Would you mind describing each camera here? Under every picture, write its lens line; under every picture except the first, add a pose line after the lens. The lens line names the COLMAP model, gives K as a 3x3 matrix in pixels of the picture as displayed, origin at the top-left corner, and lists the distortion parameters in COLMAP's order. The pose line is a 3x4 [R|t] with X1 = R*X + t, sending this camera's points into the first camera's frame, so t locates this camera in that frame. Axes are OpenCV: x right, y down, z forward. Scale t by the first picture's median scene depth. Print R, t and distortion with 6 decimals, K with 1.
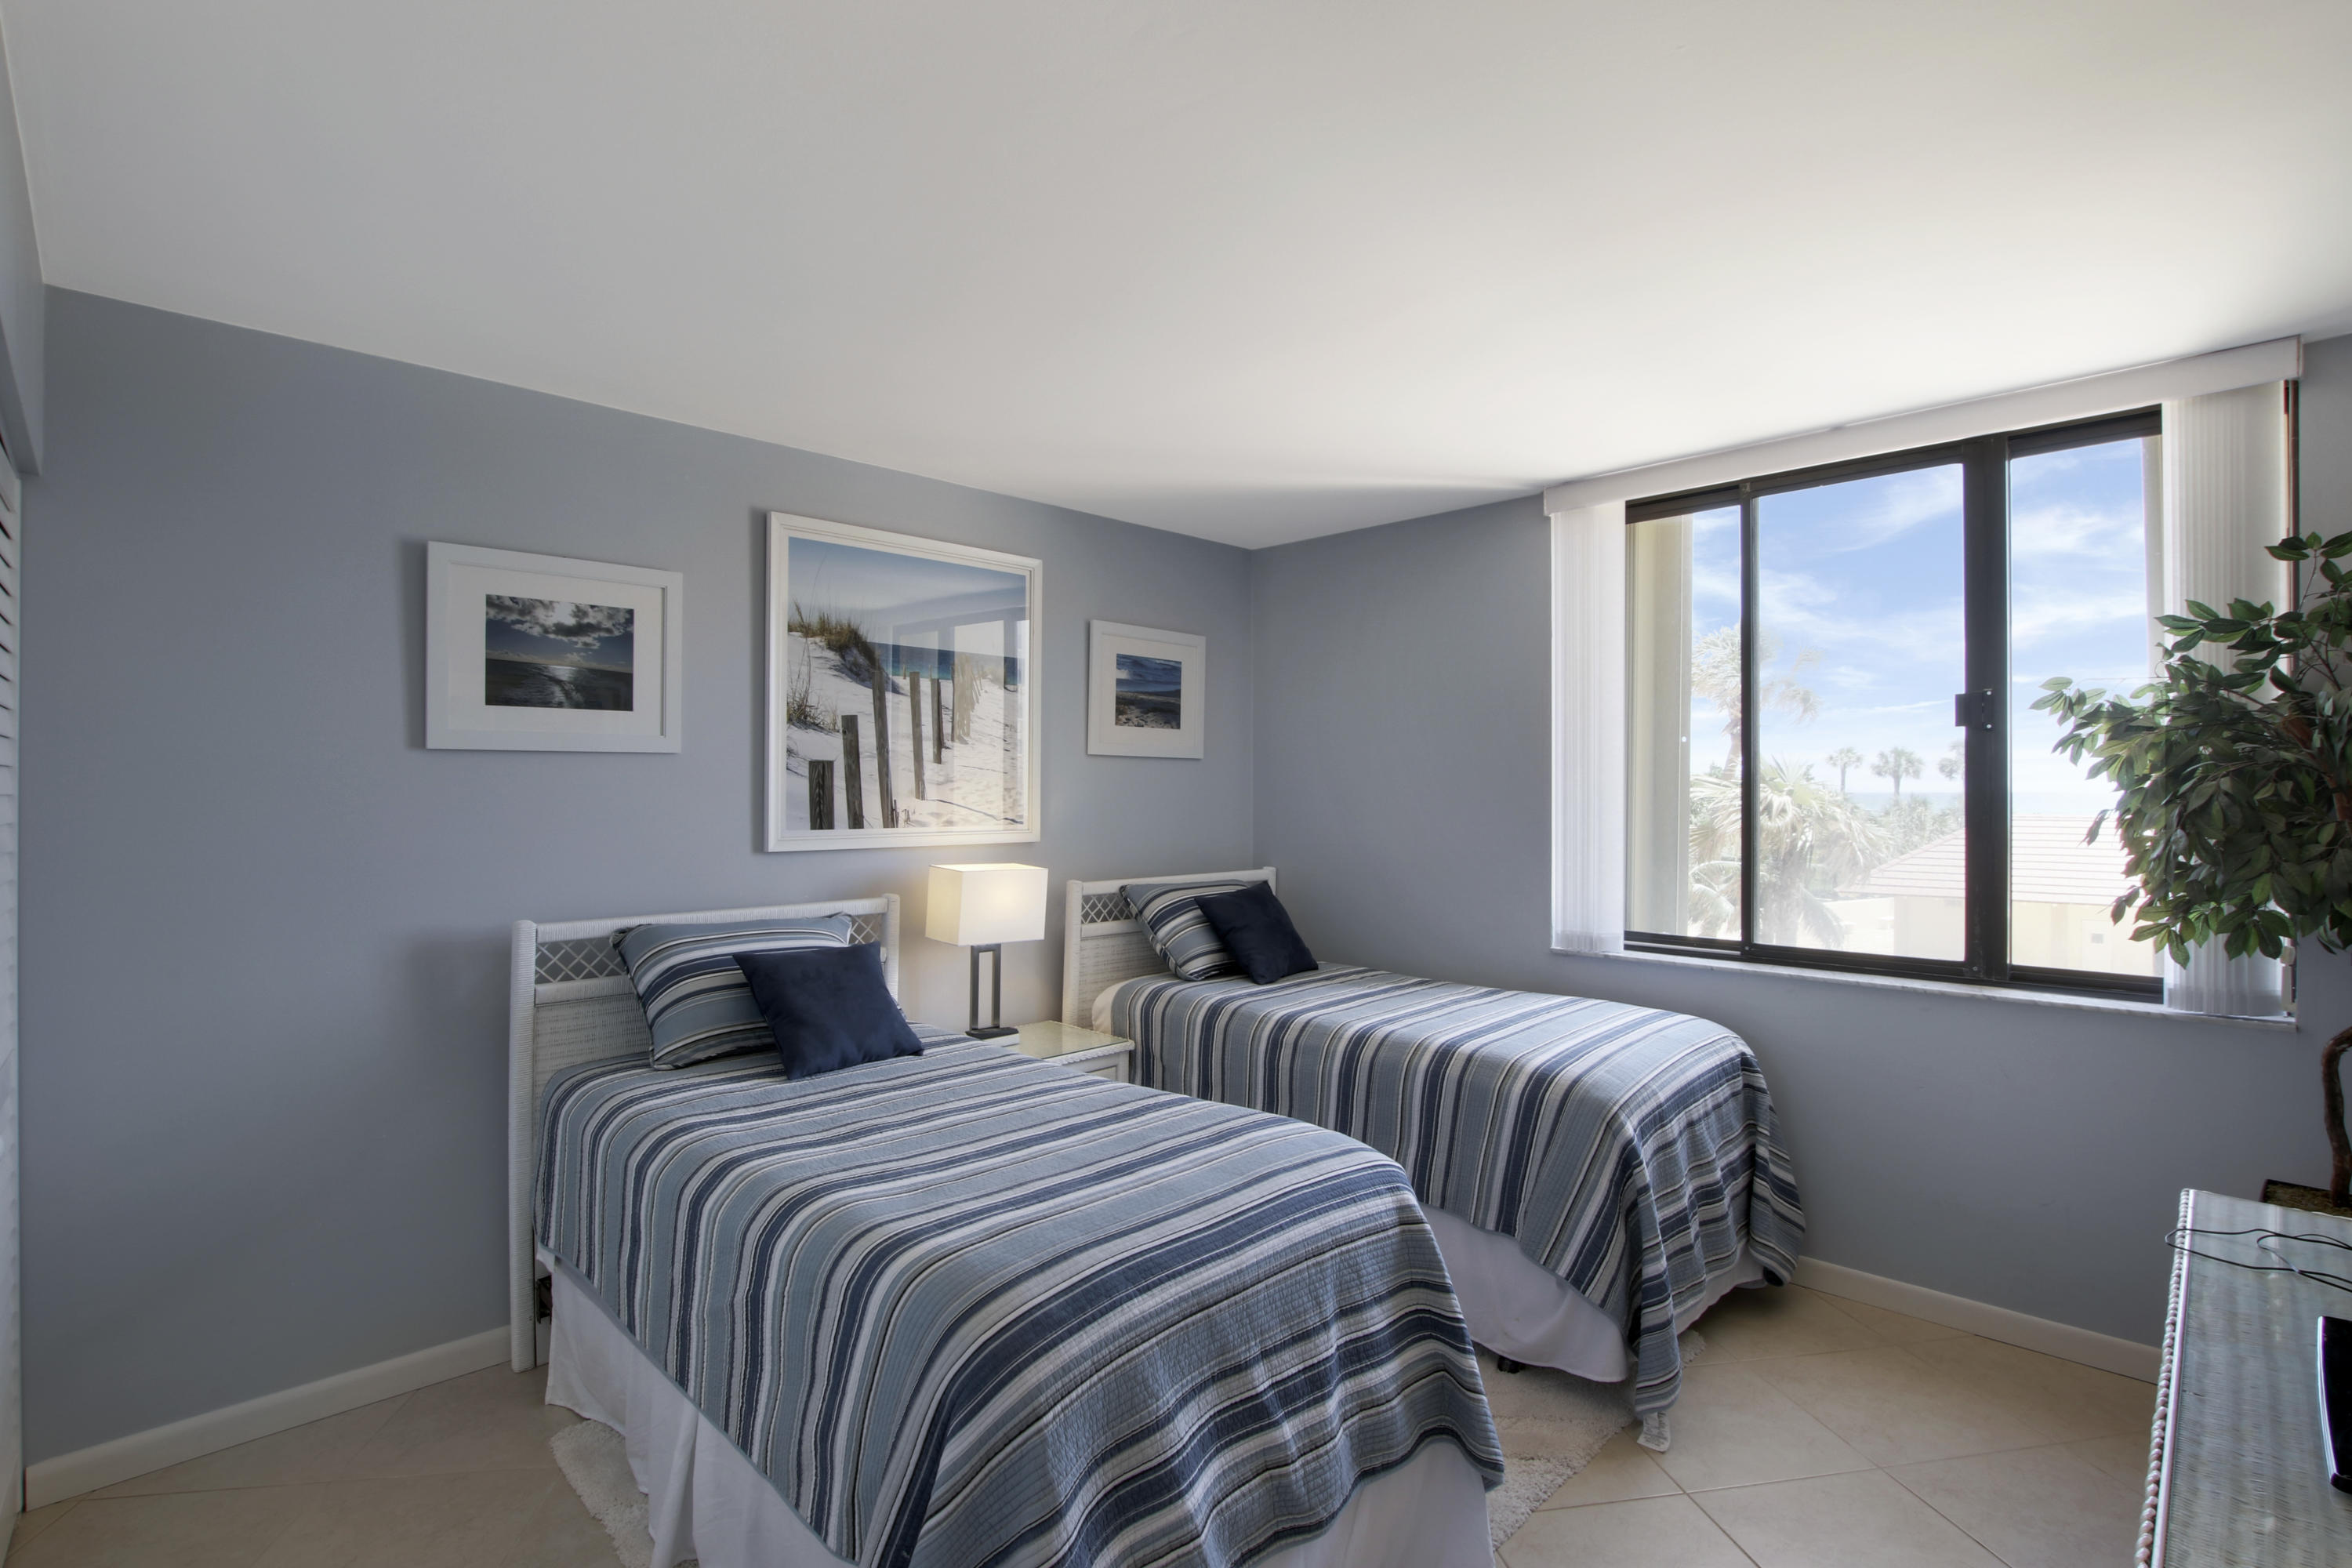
lens RADIAL K [[1250.2, 0, 1166.1], [0, 1250.2, 642.9], [0, 0, 1]] dist [-0.030053, 0.003160]
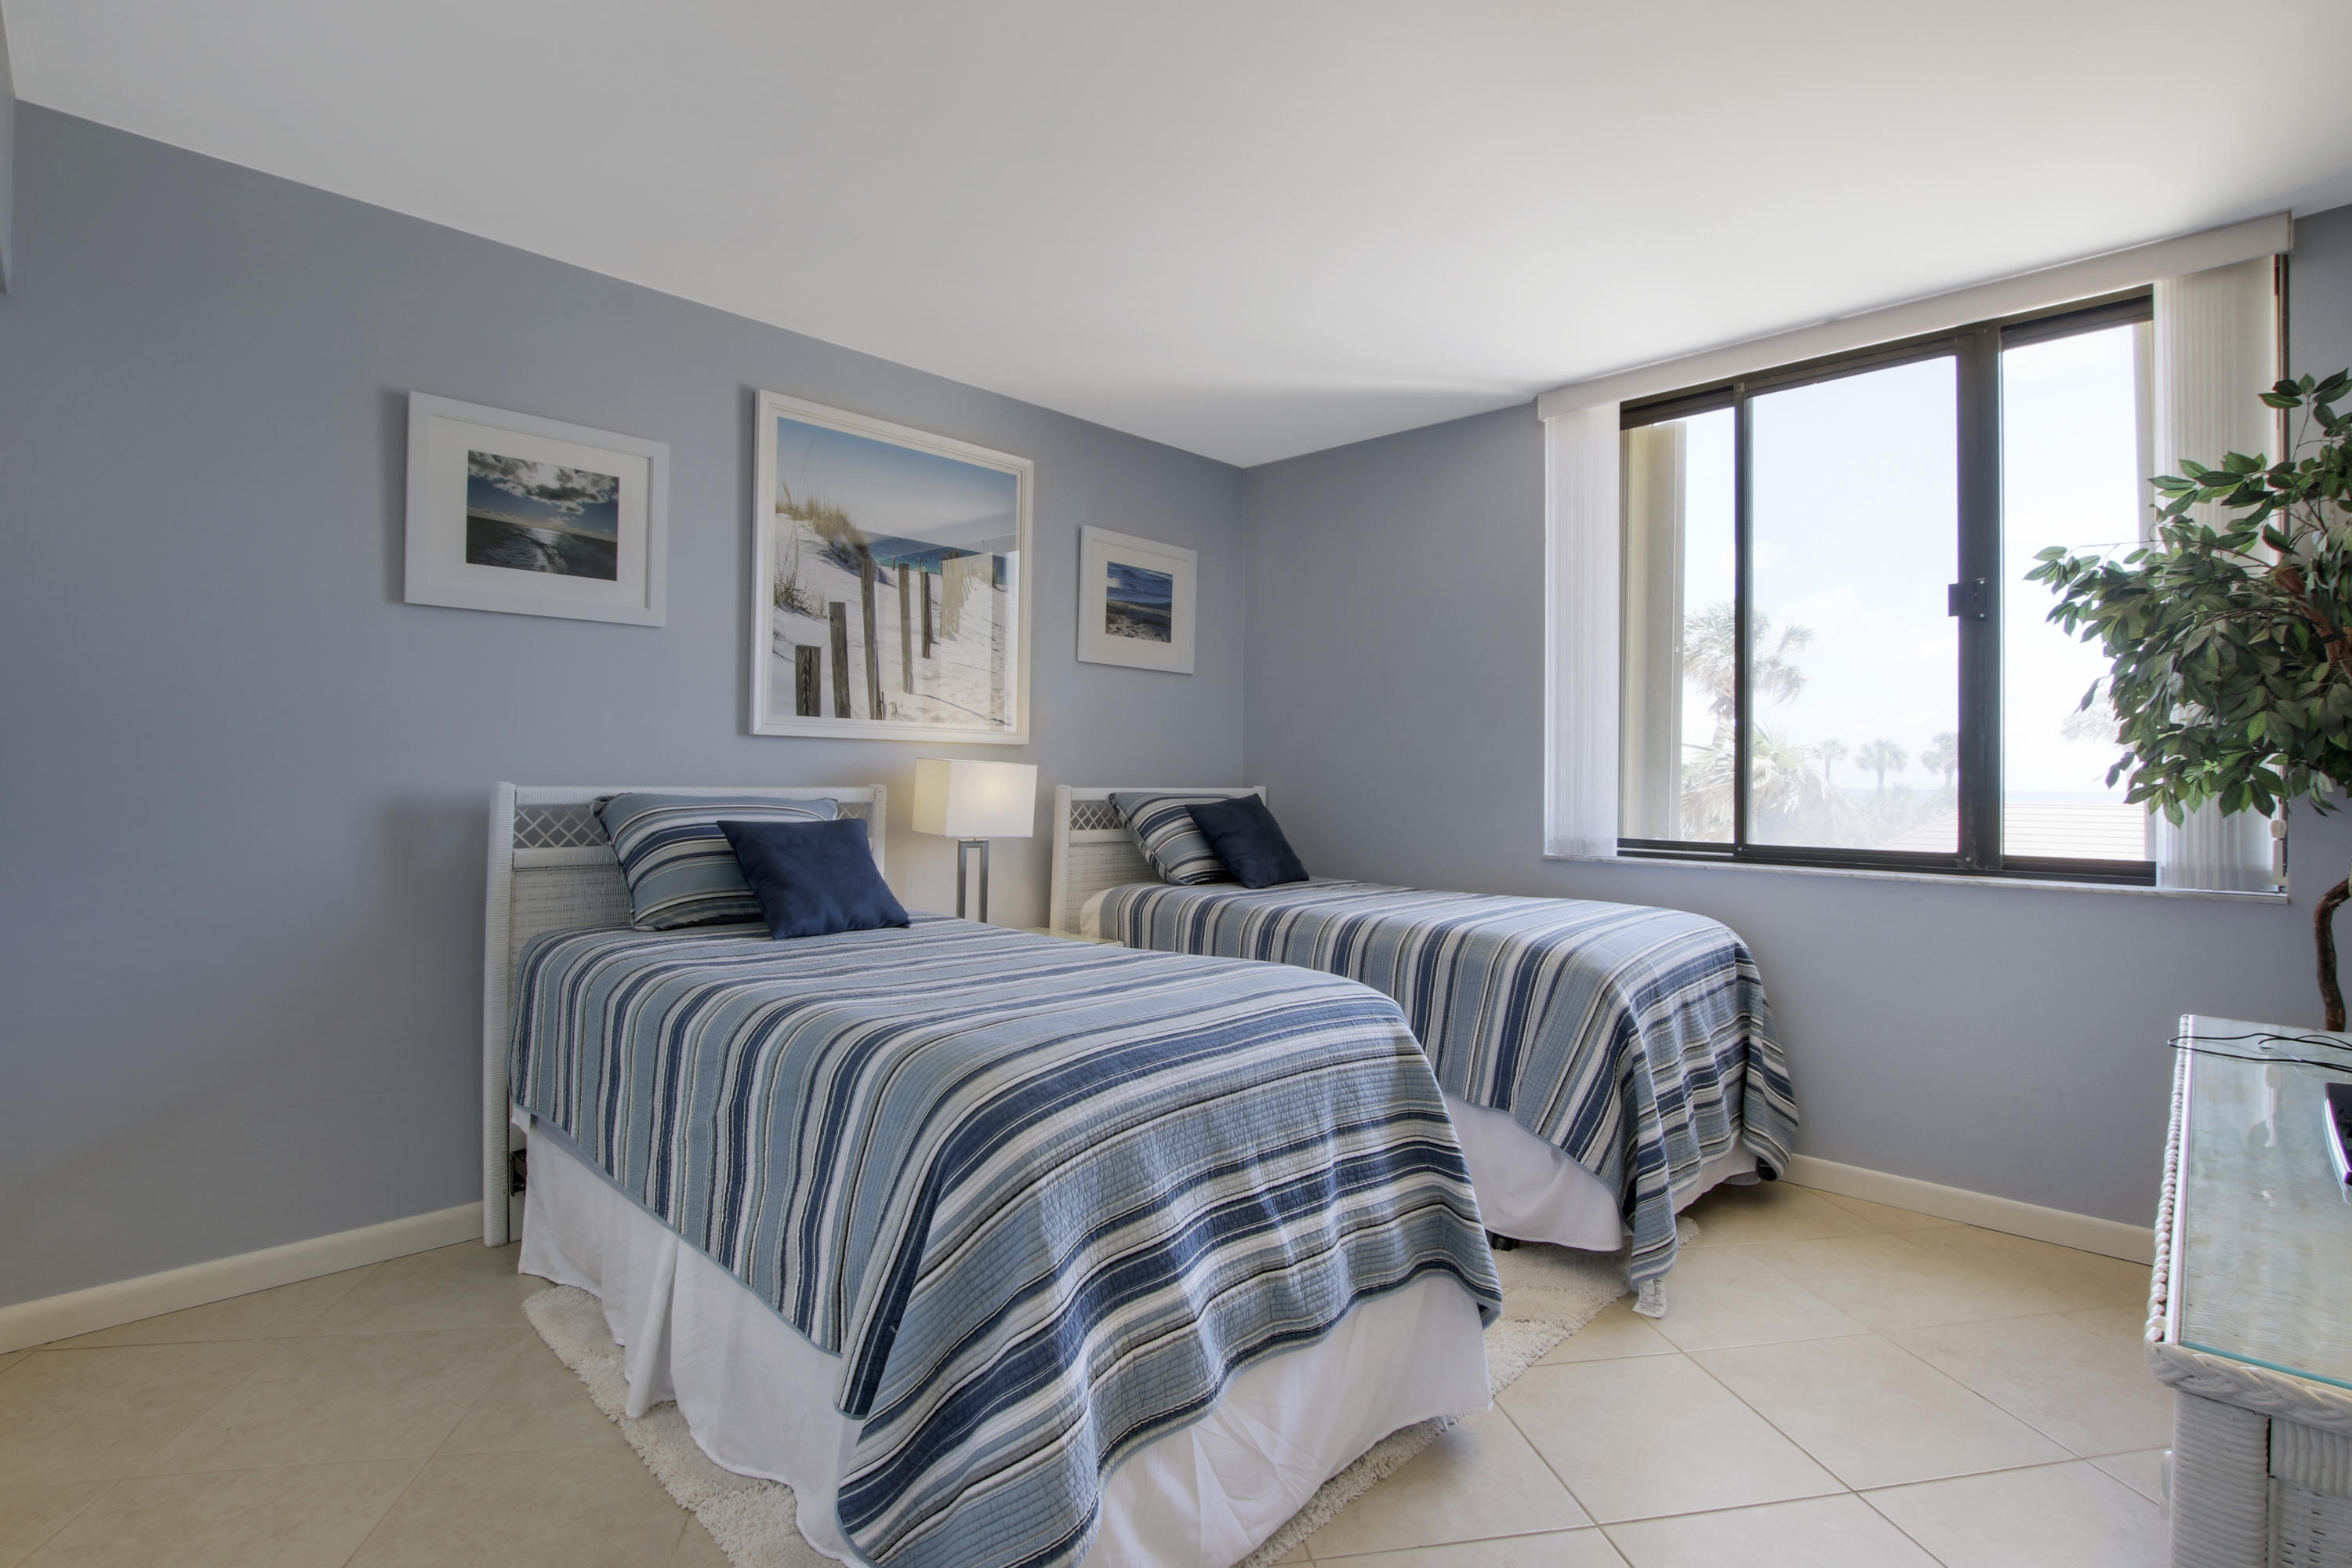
lens RADIAL K [[1250.2, 0, 1162.5], [0, 1250.2, 782.8], [0, 0, 1]] dist [-0.030053, 0.003160]
pose [[0.999832, 0.007326, 0.016813, -0.013981], [-0.007340, 0.999973, 0.000801, 0.222407], [-0.016806, -0.000924, 0.999858, 0.012166]]
